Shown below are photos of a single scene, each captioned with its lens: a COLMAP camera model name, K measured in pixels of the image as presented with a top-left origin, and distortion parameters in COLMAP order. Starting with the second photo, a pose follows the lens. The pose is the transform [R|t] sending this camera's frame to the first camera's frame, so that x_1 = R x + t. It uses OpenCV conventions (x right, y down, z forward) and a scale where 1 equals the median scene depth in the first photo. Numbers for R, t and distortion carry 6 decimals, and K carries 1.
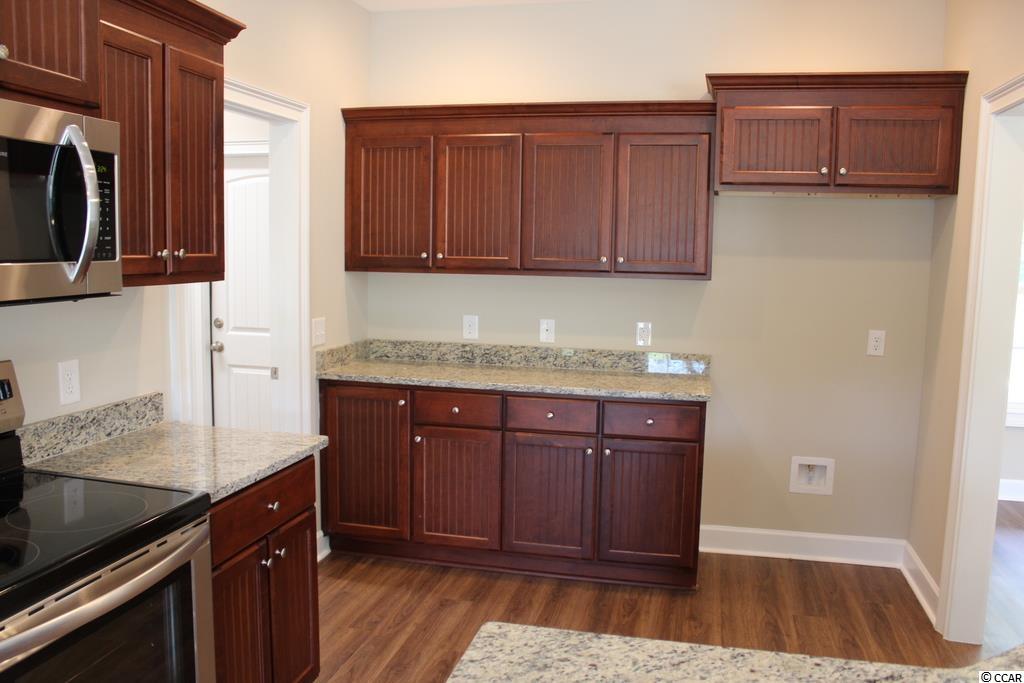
lens RADIAL K [[839.7, 0, 502.8], [0, 839.7, 344.2], [0, 0, 1]] dist [-0.173666, 0.155142]
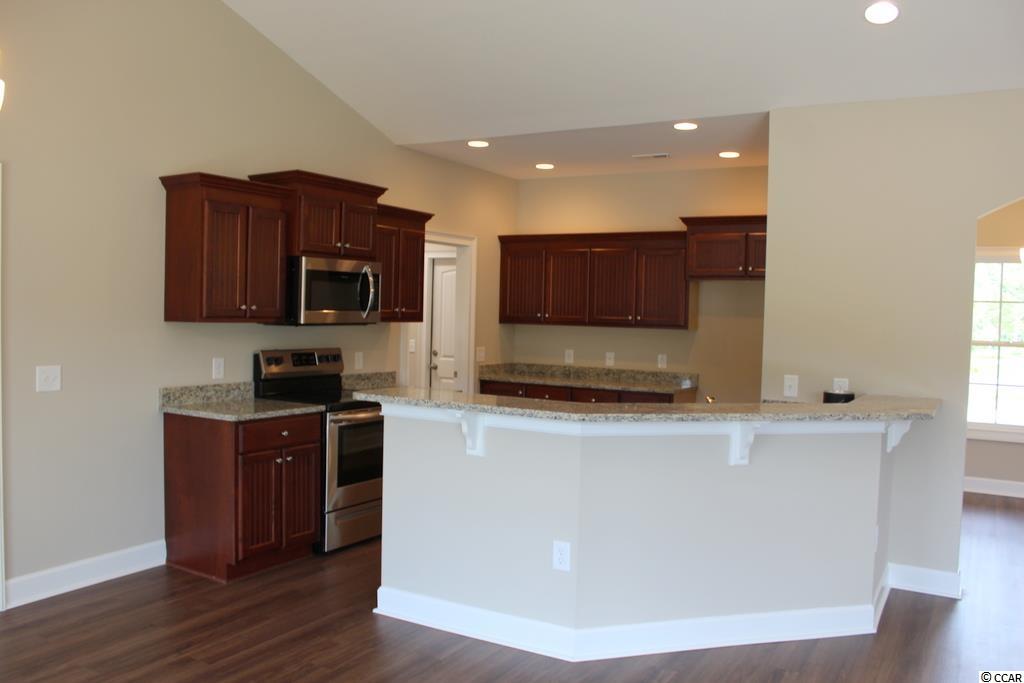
lens RADIAL K [[839.7, 0, 502.8], [0, 839.7, 344.2], [0, 0, 1]] dist [-0.173666, 0.155142]
pose [[0.954625, 0.018257, -0.297251, 0.406758], [-0.042462, 0.996266, -0.075179, 0.106598], [0.294768, 0.084389, 0.951835, -0.826995]]
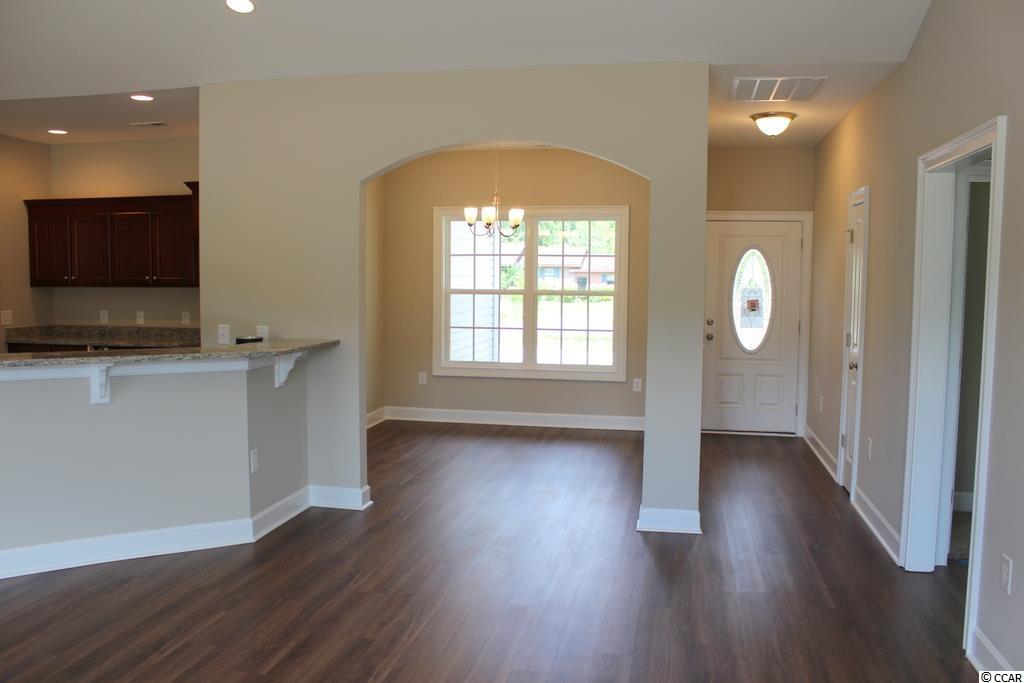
lens RADIAL K [[839.7, 0, 502.8], [0, 839.7, 344.2], [0, 0, 1]] dist [-0.173666, 0.155142]
pose [[0.999268, -0.013032, 0.035973, 0.886776], [0.014218, 0.999357, -0.032903, 0.127023], [-0.035521, 0.033391, 0.998811, -0.917760]]
